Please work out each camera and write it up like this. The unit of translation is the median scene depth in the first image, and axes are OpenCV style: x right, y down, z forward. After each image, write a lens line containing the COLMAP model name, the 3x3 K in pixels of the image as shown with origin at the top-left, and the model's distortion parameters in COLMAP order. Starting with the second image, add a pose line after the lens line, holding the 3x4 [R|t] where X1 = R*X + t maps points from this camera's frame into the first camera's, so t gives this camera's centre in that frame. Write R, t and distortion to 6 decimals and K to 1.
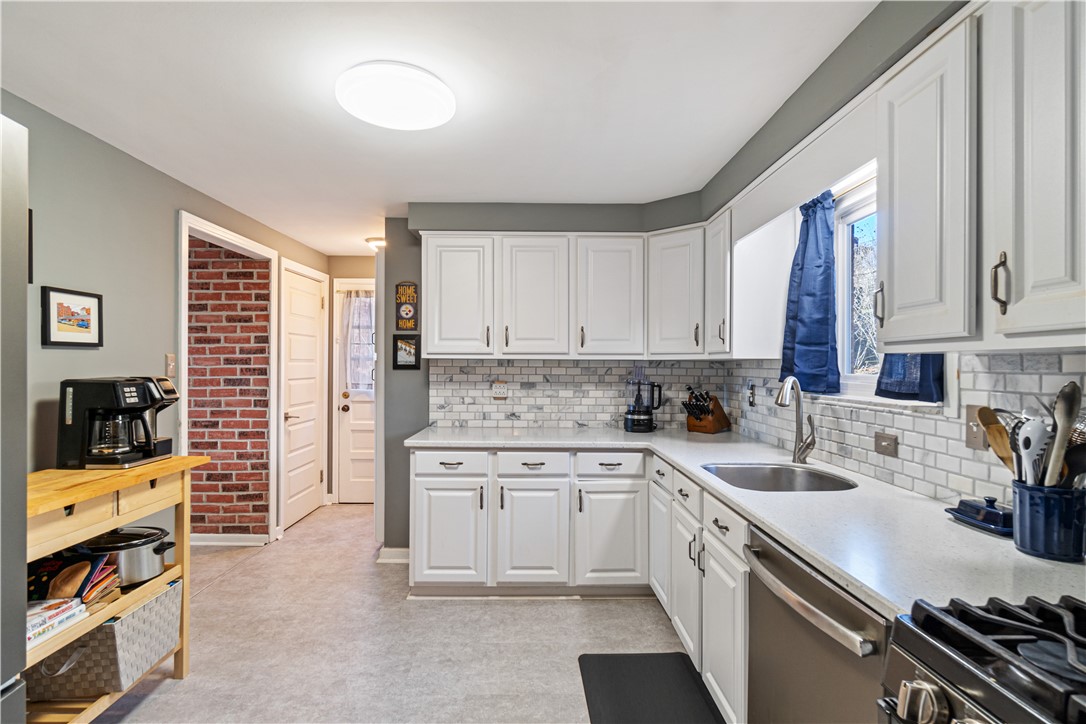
lens RADIAL K [[545.8, 0, 536.2], [0, 545.8, 364.3], [0, 0, 1]] dist [-0.003268, -0.000089]
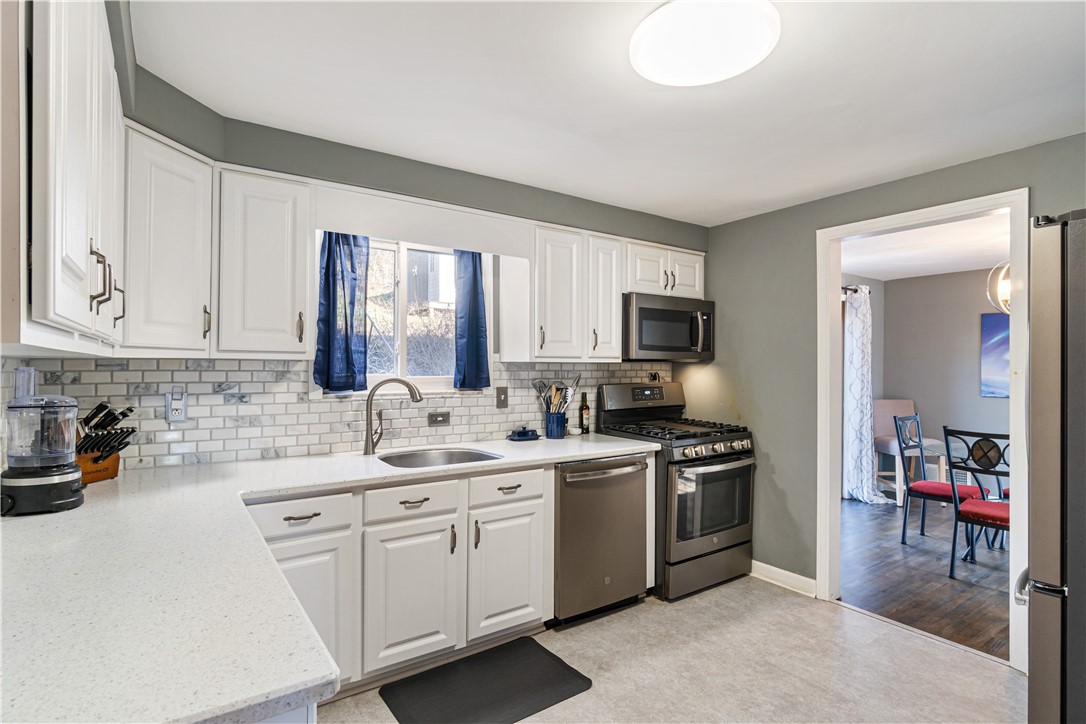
lens RADIAL K [[545.8, 0, 536.2], [0, 545.8, 364.3], [0, 0, 1]] dist [-0.003268, -0.000089]
pose [[-0.560308, -0.006839, 0.828256, -0.503263], [-0.009919, 0.999950, 0.001546, -0.007244], [-0.828225, -0.007349, -0.560348, 1.064014]]
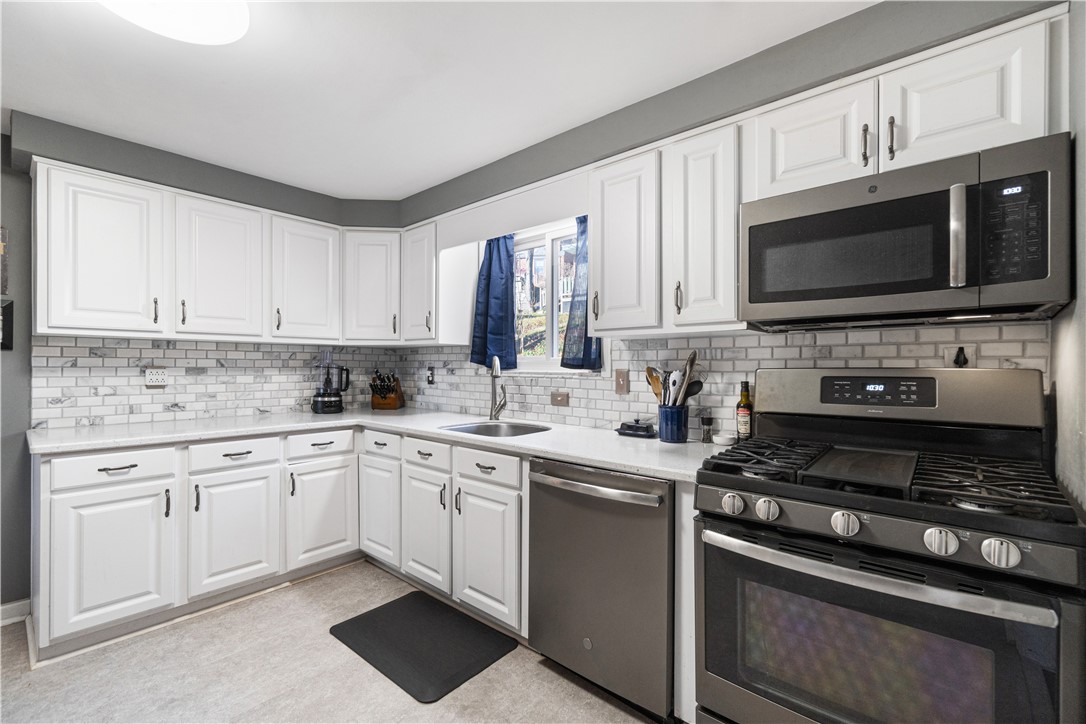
lens RADIAL K [[472.7, 0, 542.1], [0, 472.7, 363.3], [0, 0, 1]] dist [-0.001354, -0.000003]
pose [[0.666081, 0.001340, 0.745878, -0.254512], [-0.002620, 0.999996, 0.000544, 0.029536], [-0.745875, -0.002317, 0.666082, 0.095516]]
